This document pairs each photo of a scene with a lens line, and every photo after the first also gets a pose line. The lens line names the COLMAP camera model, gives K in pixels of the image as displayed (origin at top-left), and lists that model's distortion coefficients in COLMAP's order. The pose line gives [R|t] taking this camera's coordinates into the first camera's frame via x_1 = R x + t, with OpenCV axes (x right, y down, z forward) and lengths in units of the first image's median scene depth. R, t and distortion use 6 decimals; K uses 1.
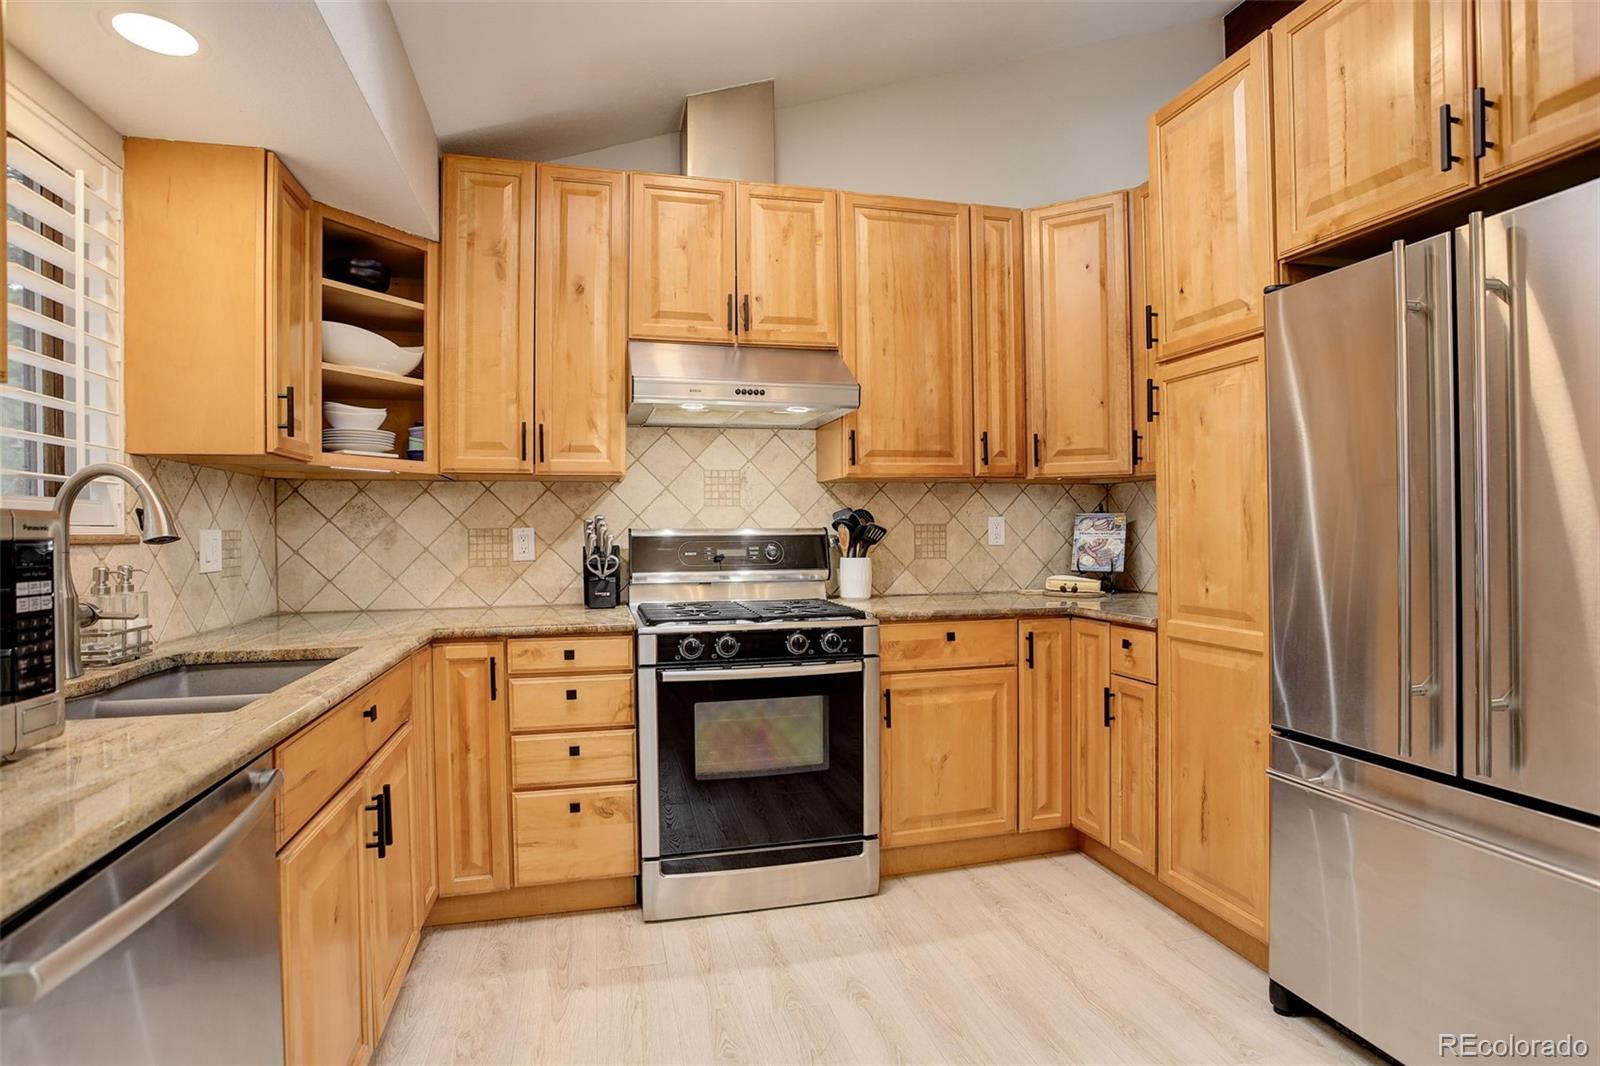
lens RADIAL K [[782.8, 0, 774.1], [0, 782.8, 532.8], [0, 0, 1]] dist [-0.054157, 0.015585]
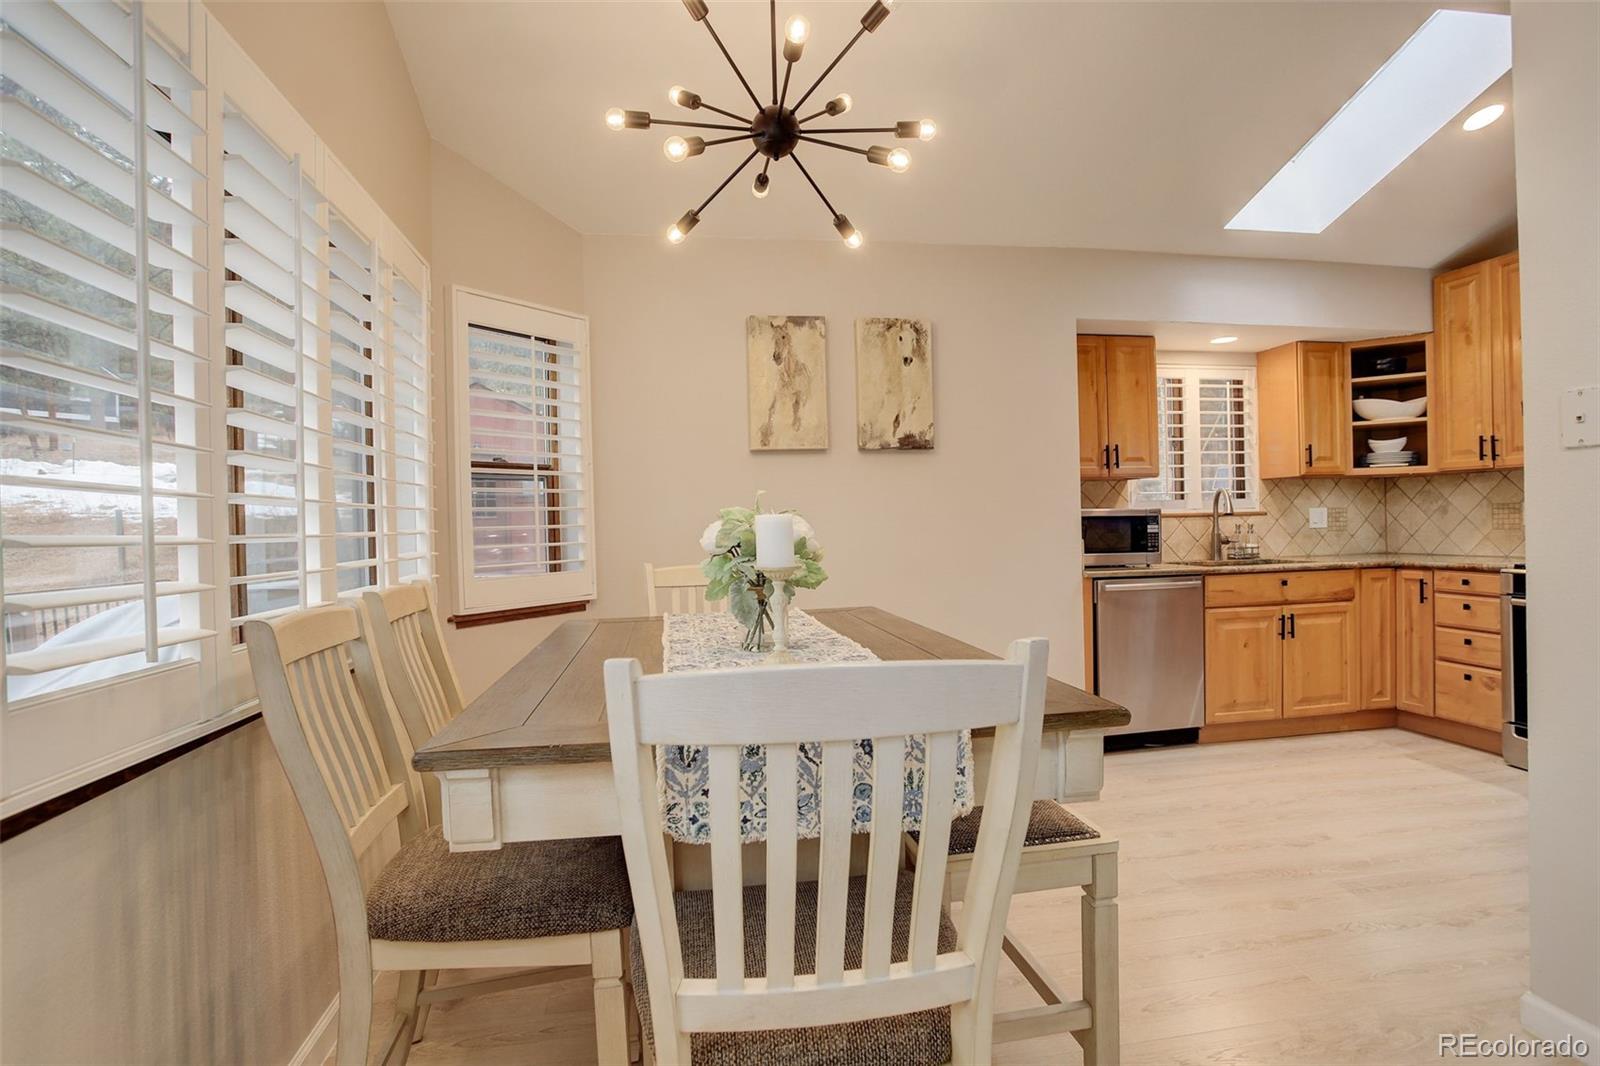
lens RADIAL K [[782.8, 0, 774.1], [0, 782.8, 532.8], [0, 0, 1]] dist [-0.054157, 0.015585]
pose [[-0.092513, 0.022433, -0.995459, 1.273663], [0.021359, 0.999561, 0.020541, -0.009266], [0.995482, -0.019362, -0.092952, -0.257648]]
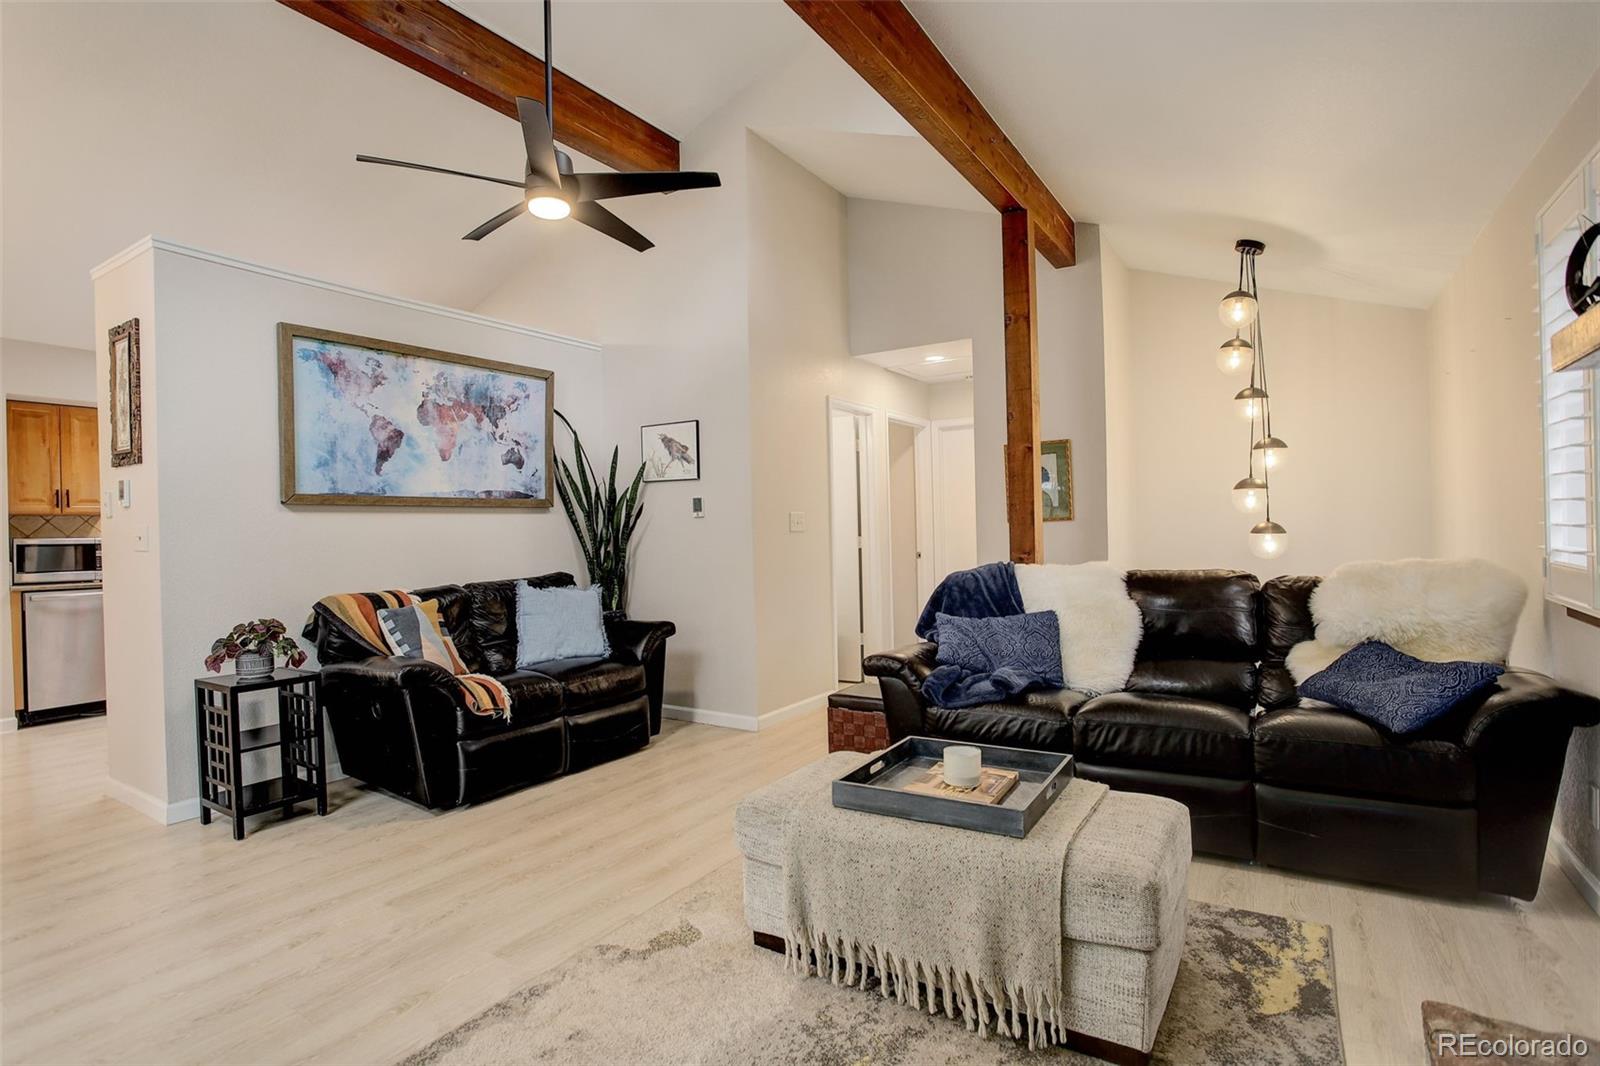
lens RADIAL K [[780.9, 0, 800.0], [0, 780.9, 533.0], [0, 0, 1]] dist [-0.060400, 0.034054]
pose [[0.693994, -0.004377, -0.719967, 2.512088], [0.019011, 0.999744, 0.012247, -0.011988], [0.719729, -0.022186, 0.693900, 0.300980]]
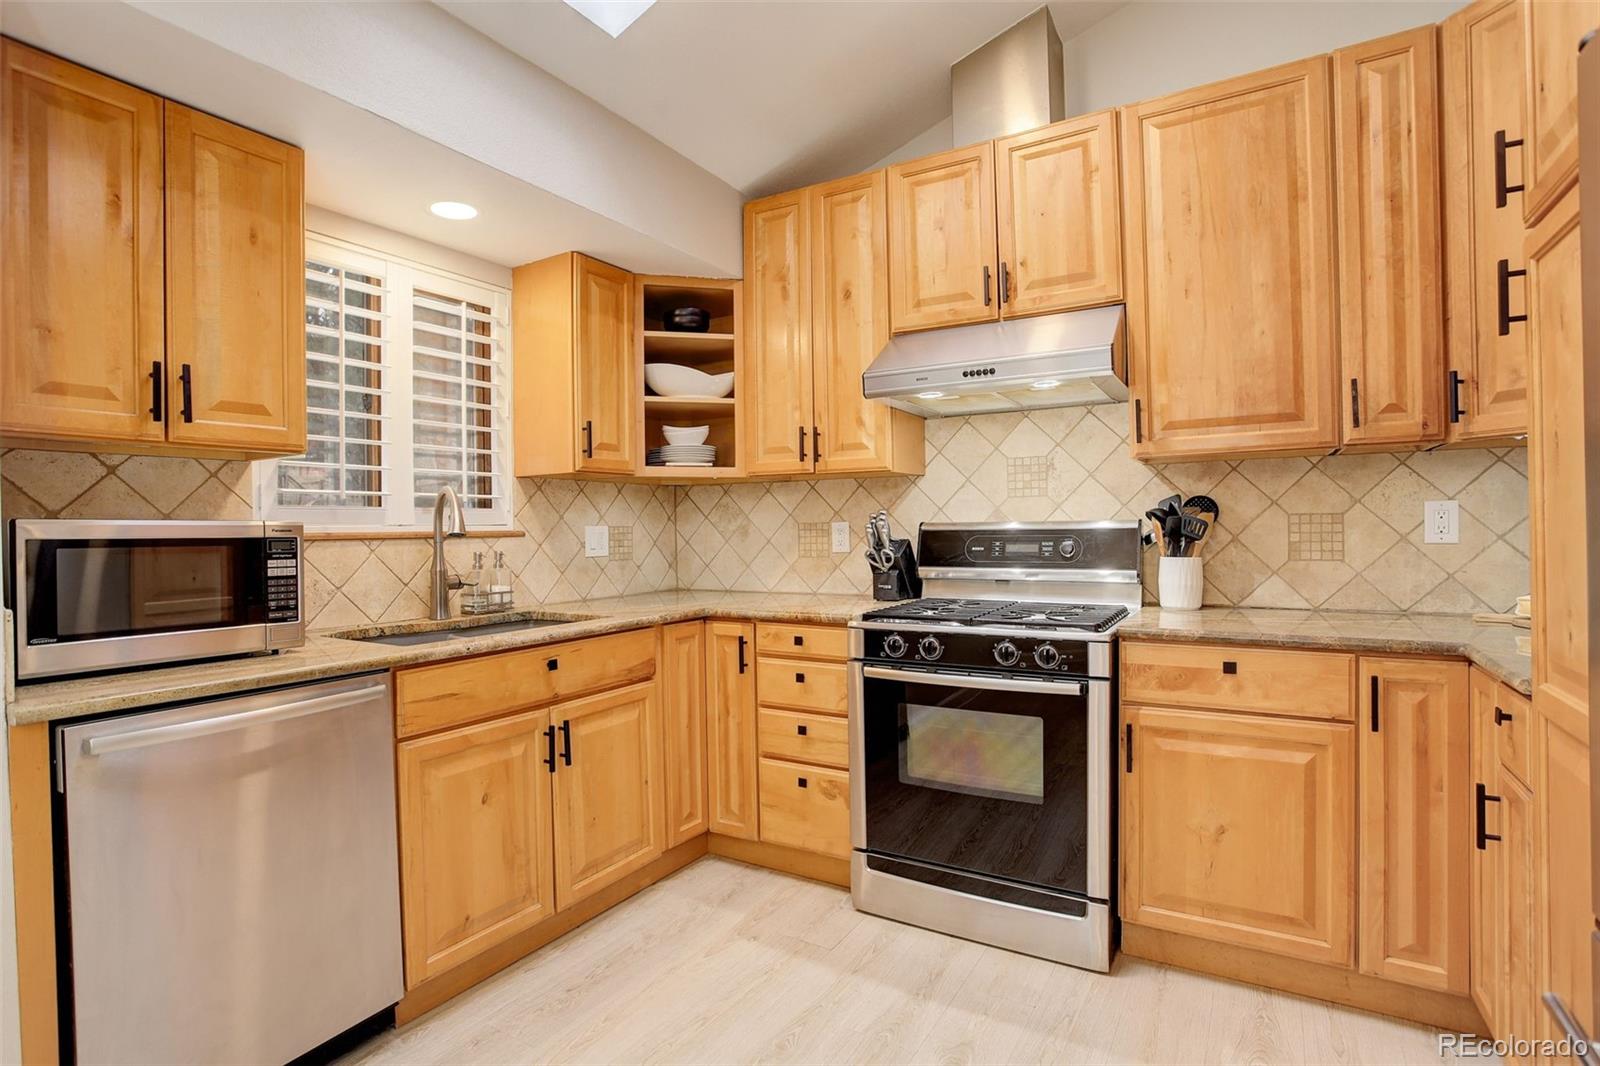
lens RADIAL K [[780.9, 0, 800.0], [0, 780.9, 533.0], [0, 0, 1]] dist [-0.060400, 0.034054]
pose [[0.721836, 0.004048, -0.692053, 0.430028], [0.006143, 0.999906, 0.012256, -0.005394], [0.692037, -0.013098, 0.721743, 0.195354]]
